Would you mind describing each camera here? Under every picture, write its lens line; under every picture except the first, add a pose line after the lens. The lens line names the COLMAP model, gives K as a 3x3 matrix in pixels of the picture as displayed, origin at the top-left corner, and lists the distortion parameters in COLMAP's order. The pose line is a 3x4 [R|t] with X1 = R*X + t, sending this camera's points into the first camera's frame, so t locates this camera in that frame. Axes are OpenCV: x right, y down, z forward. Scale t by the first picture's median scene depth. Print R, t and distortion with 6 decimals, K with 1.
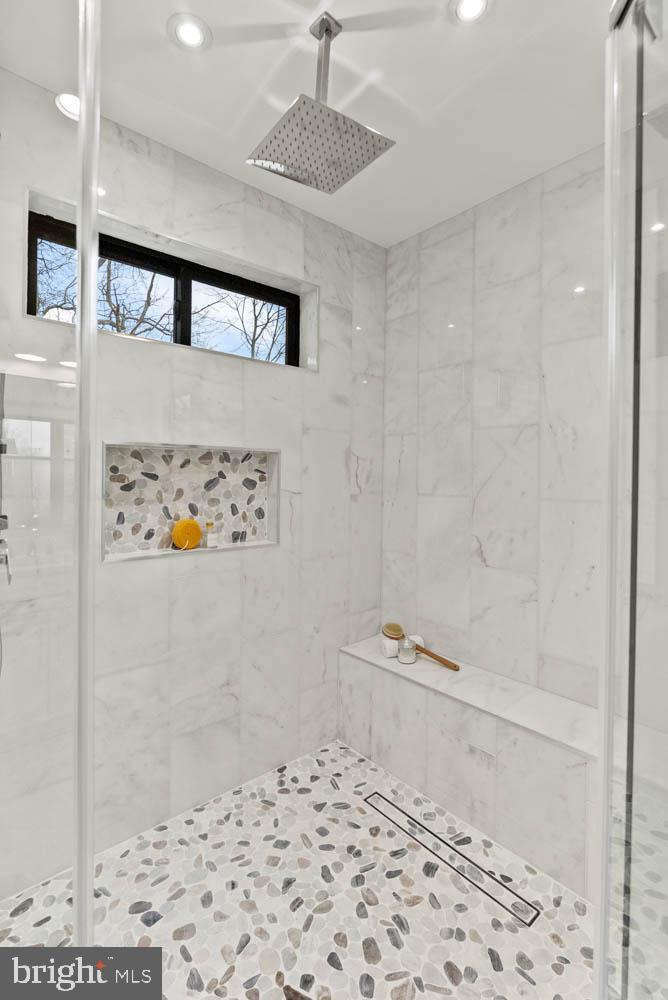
lens RADIAL K [[466.3, 0, 326.9], [0, 466.3, 482.4], [0, 0, 1]] dist [-0.003673, -0.000593]
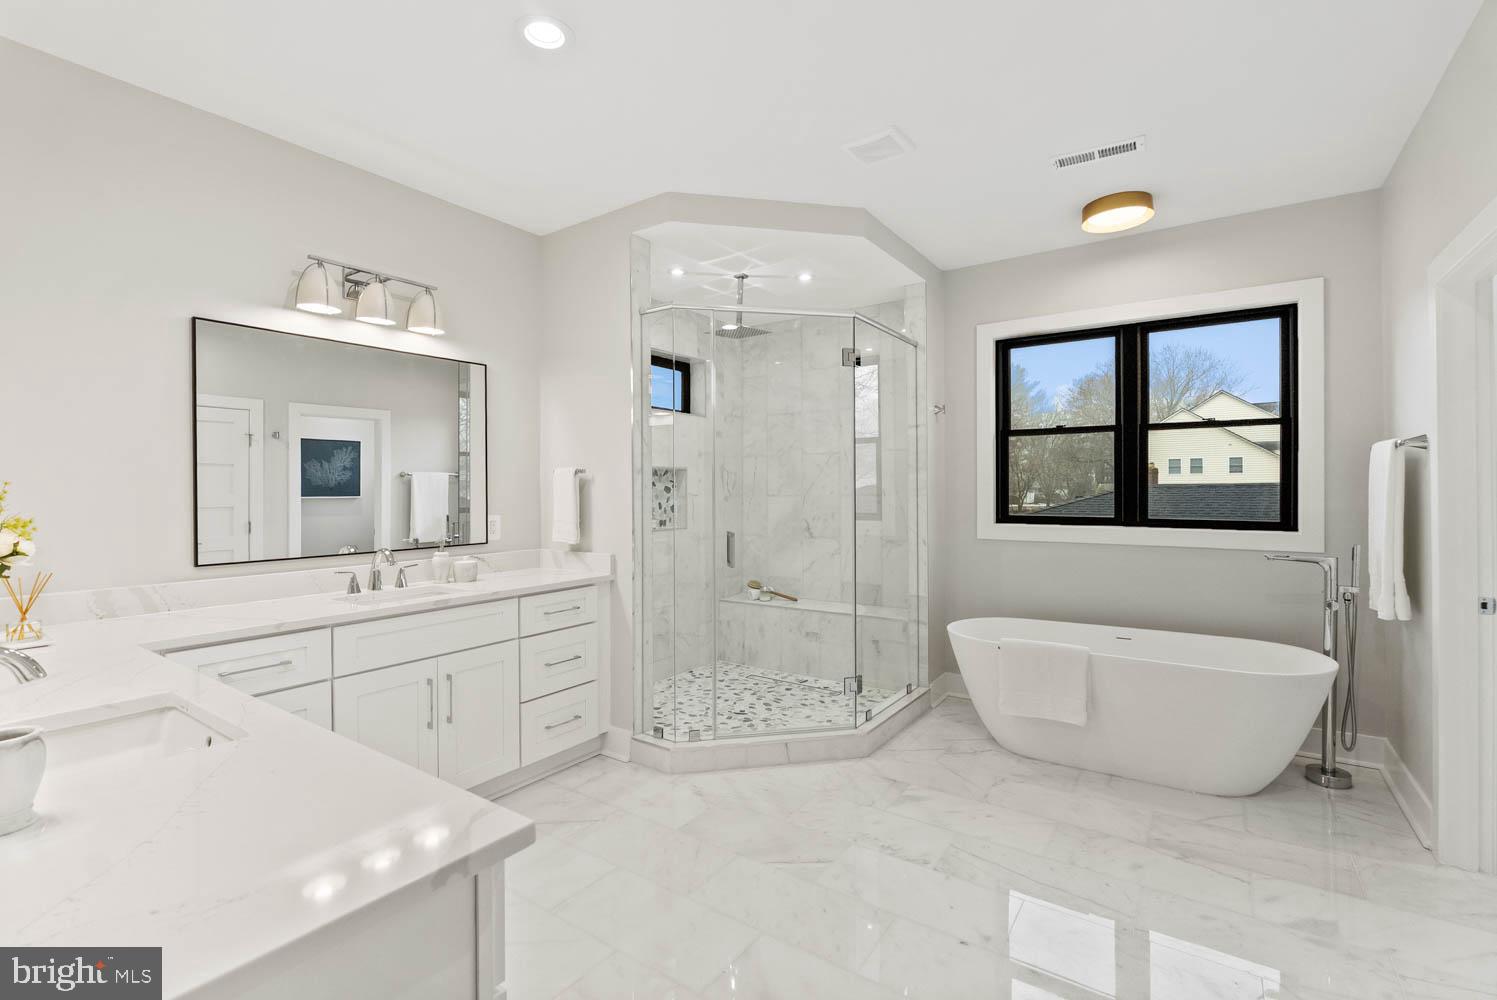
lens RADIAL K [[665.5, 0, 740.7], [0, 665.5, 496.5], [0, 0, 1]] dist [0.000807, 0.000353]
pose [[0.969294, -0.015081, 0.245440, -0.498861], [0.016128, 0.999867, -0.002256, 0.036926], [-0.245373, 0.006145, 0.969409, -1.276814]]
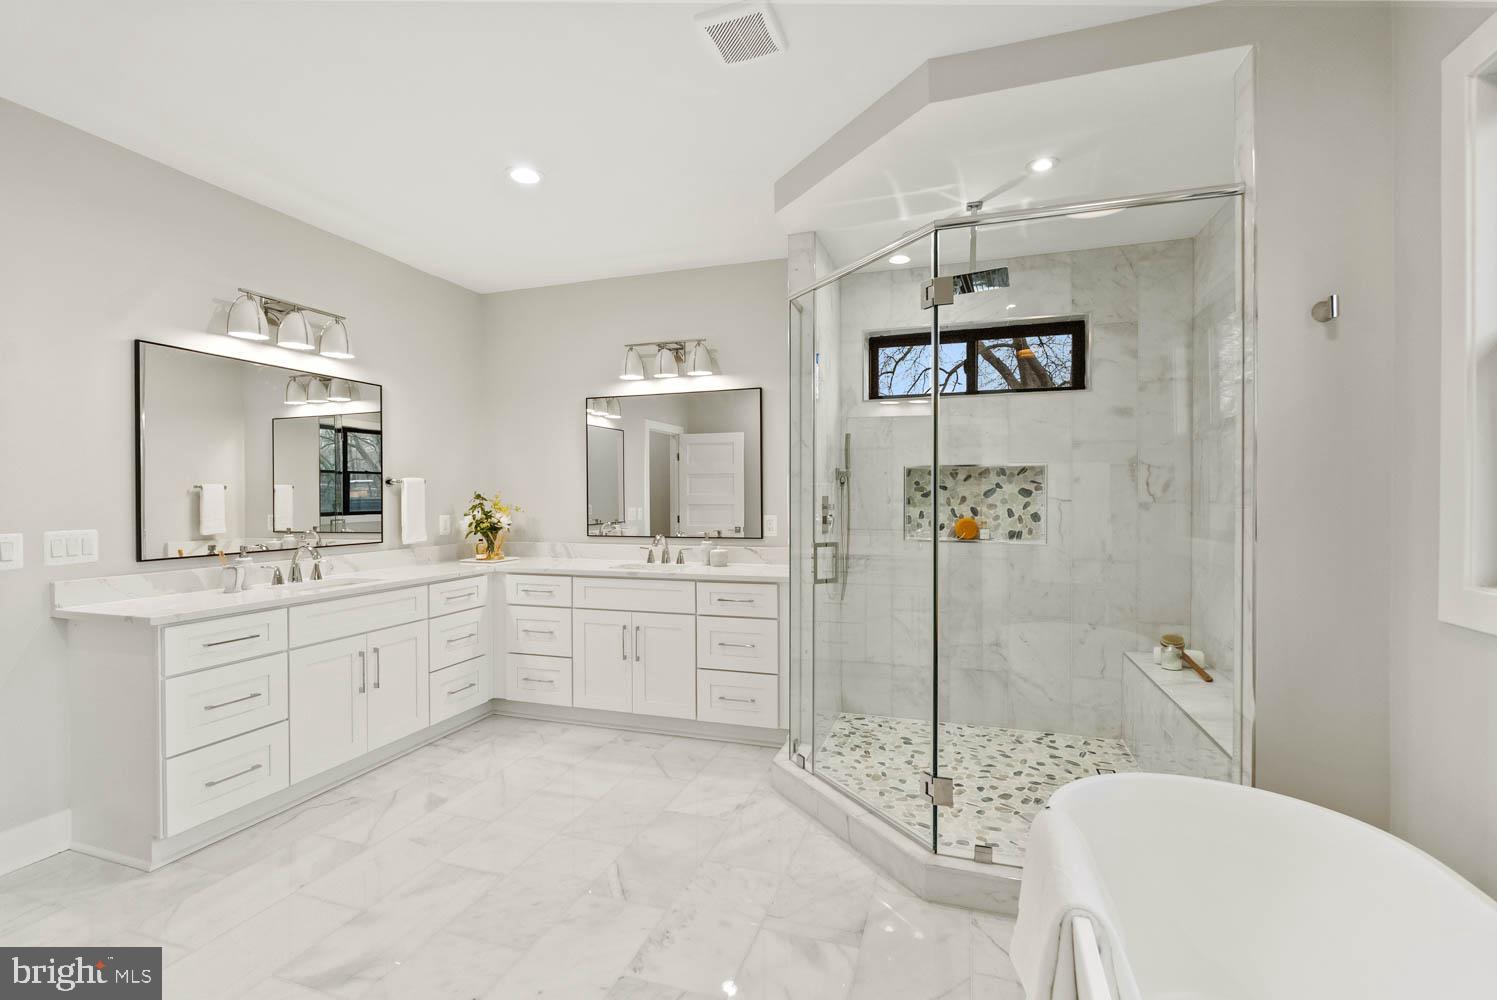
lens RADIAL K [[663.4, 0, 748.5], [0, 663.4, 500.0], [0, 0, 1]] dist [-0.000532, 0.000046]
pose [[0.524562, -0.003637, -0.851365, 0.985625], [-0.003128, 0.999976, -0.006200, 0.037337], [0.851367, 0.005916, 0.524538, -0.561158]]
